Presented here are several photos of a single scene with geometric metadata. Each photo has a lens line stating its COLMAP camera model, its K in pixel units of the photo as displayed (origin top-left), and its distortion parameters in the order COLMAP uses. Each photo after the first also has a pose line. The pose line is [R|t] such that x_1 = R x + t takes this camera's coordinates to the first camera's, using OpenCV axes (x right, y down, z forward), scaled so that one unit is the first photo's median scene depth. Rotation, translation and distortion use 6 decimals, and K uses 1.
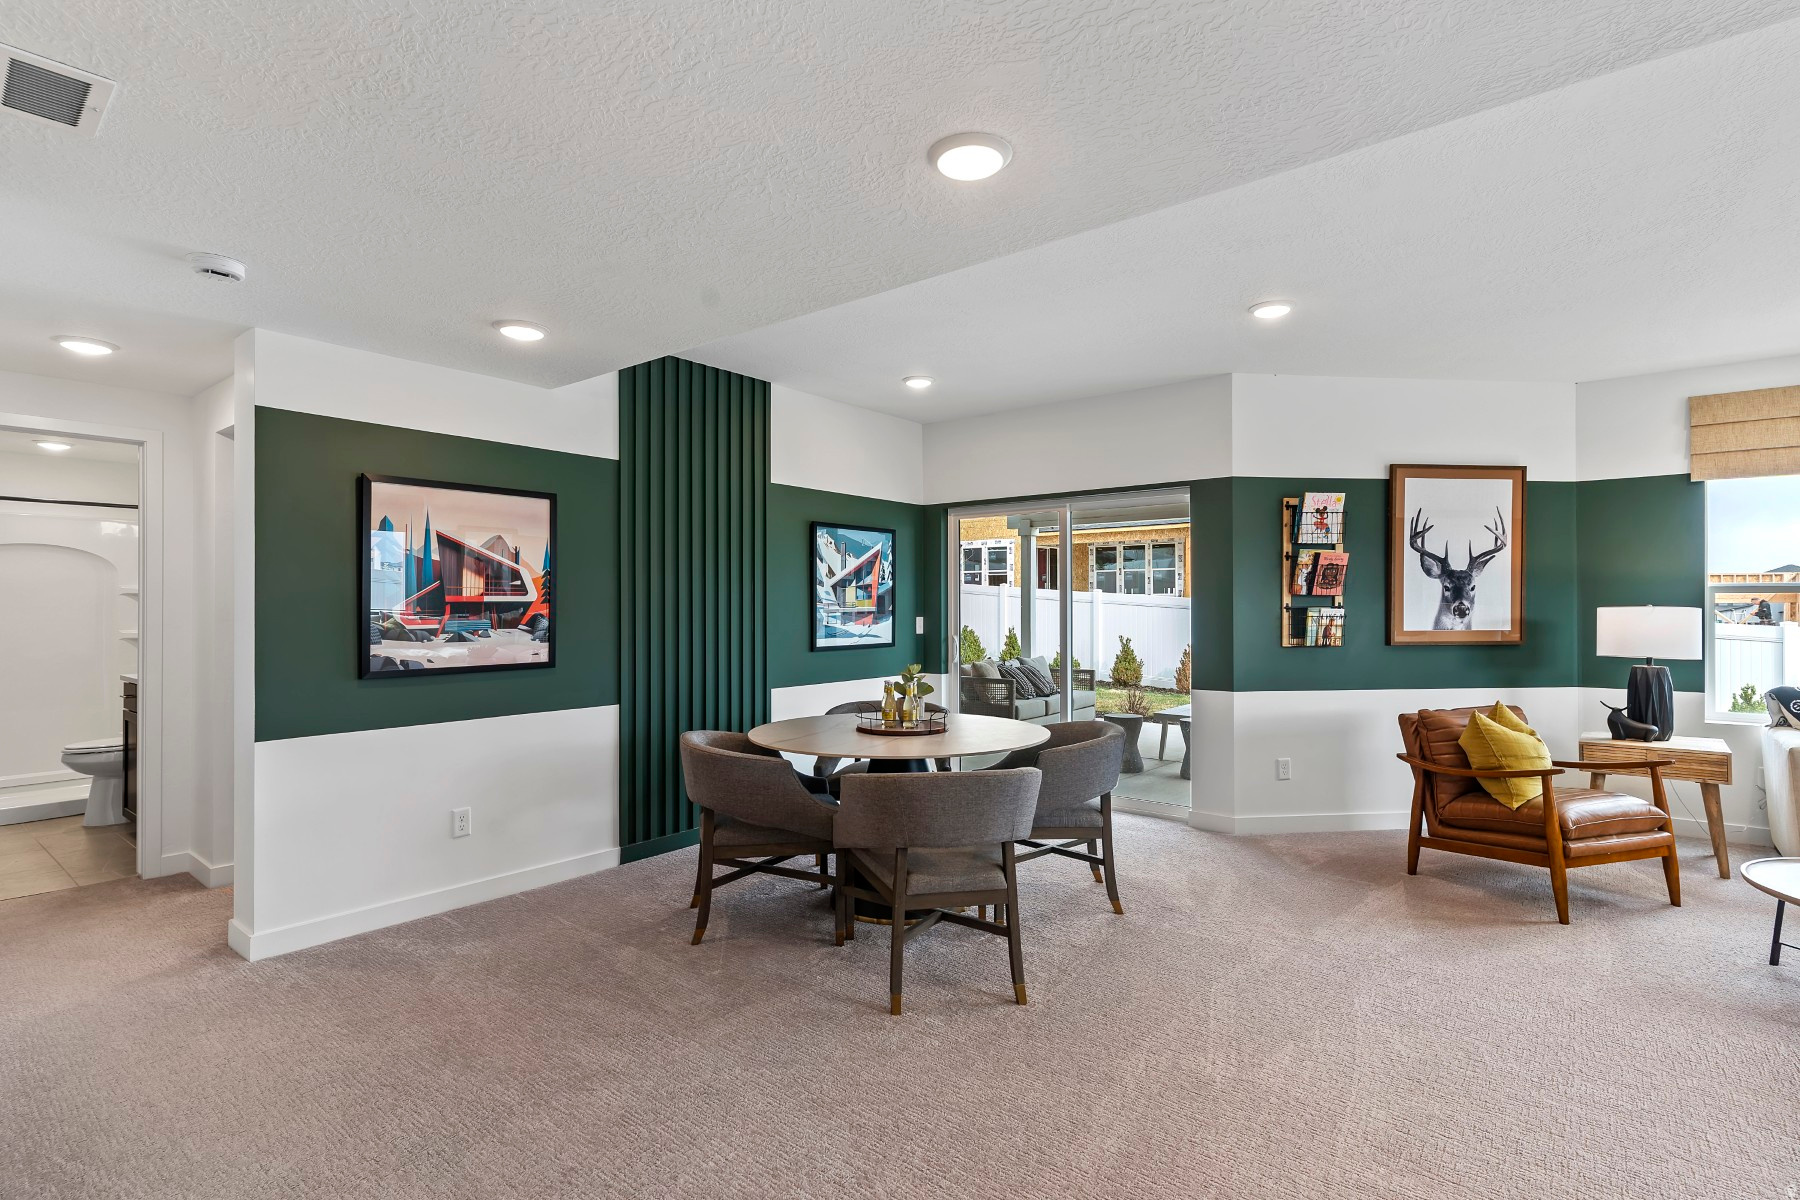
lens RADIAL K [[857.0, 0, 896.7], [0, 857.0, 605.1], [0, 0, 1]] dist [0.002407, 0.000637]
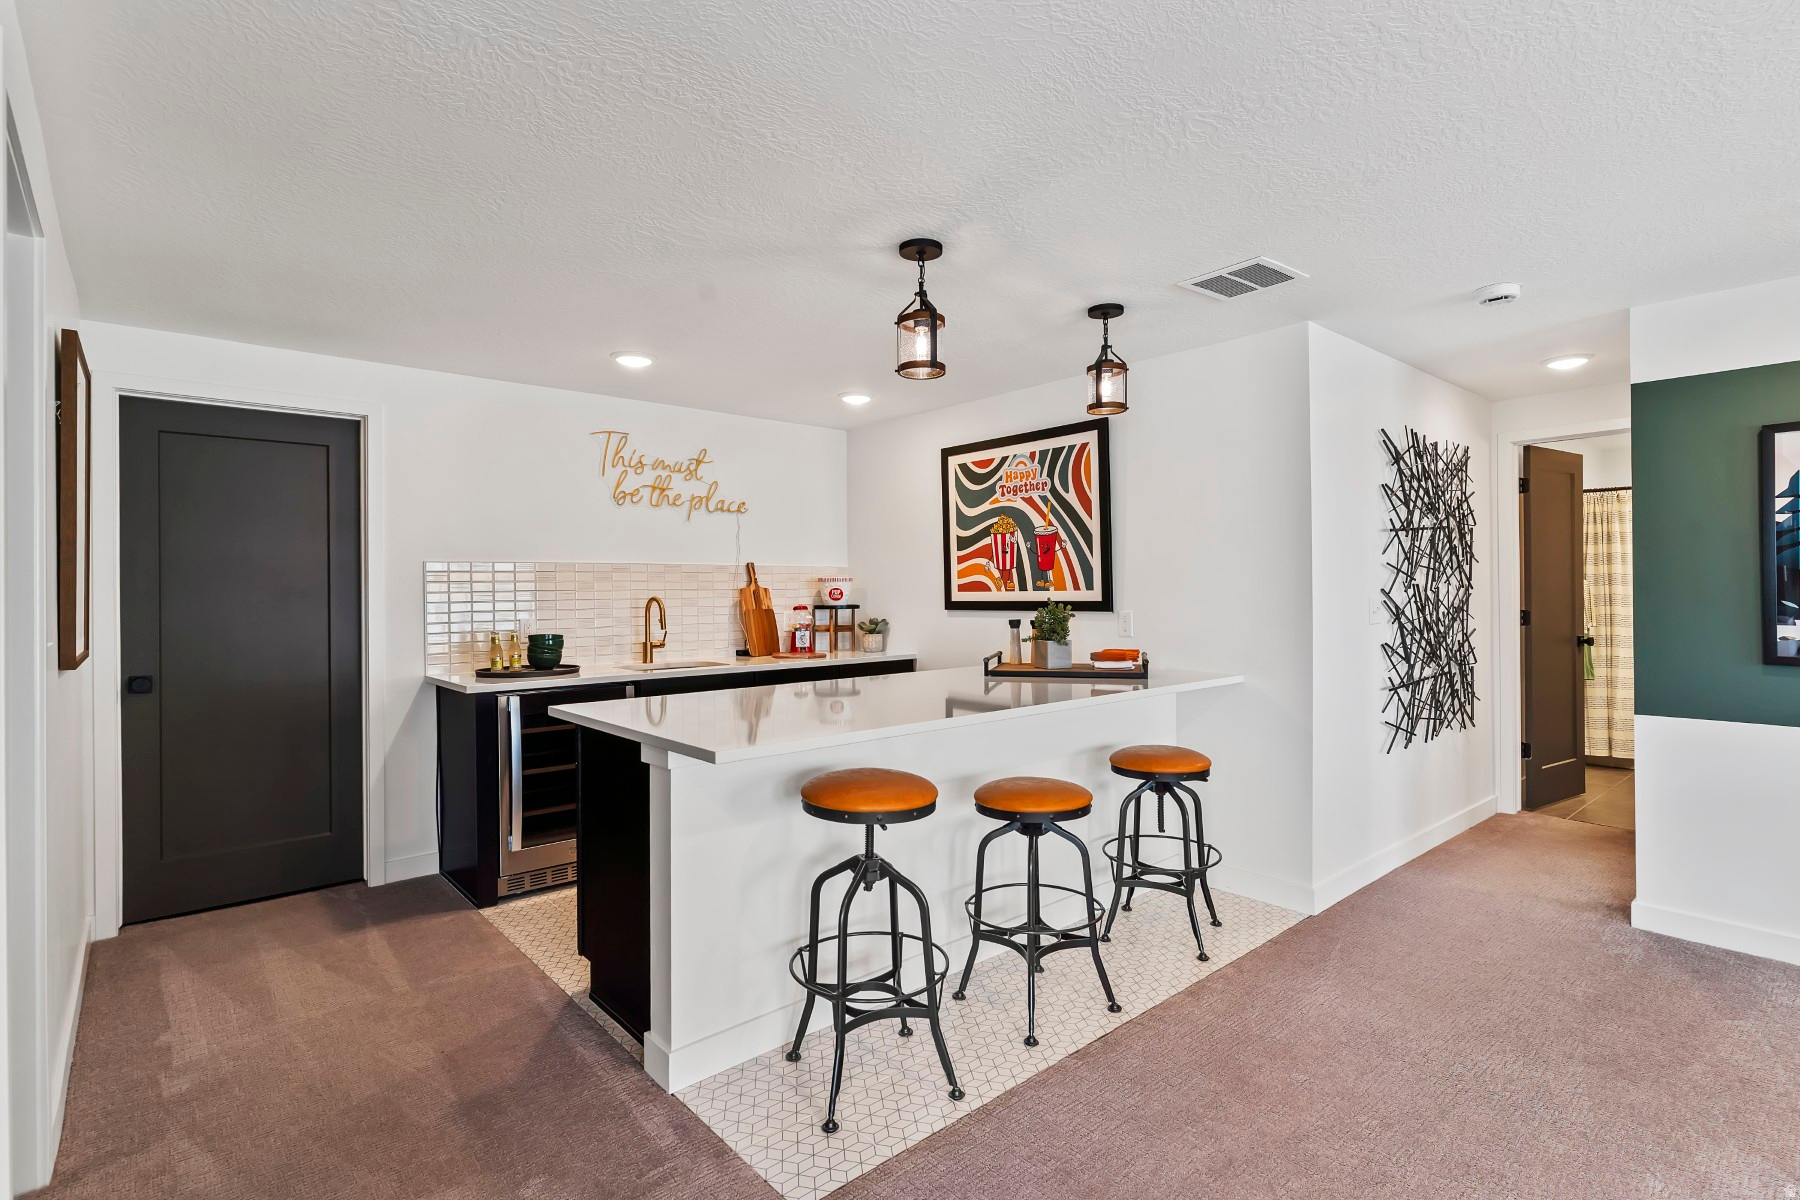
lens RADIAL K [[871.6, 0, 891.7], [0, 871.6, 583.1], [0, 0, 1]] dist [0.001855, 0.000445]
pose [[-0.178059, -0.001934, -0.984018, 0.276722], [0.006244, 0.999976, -0.003095, 0.001130], [0.984000, -0.006696, -0.178042, 0.202776]]
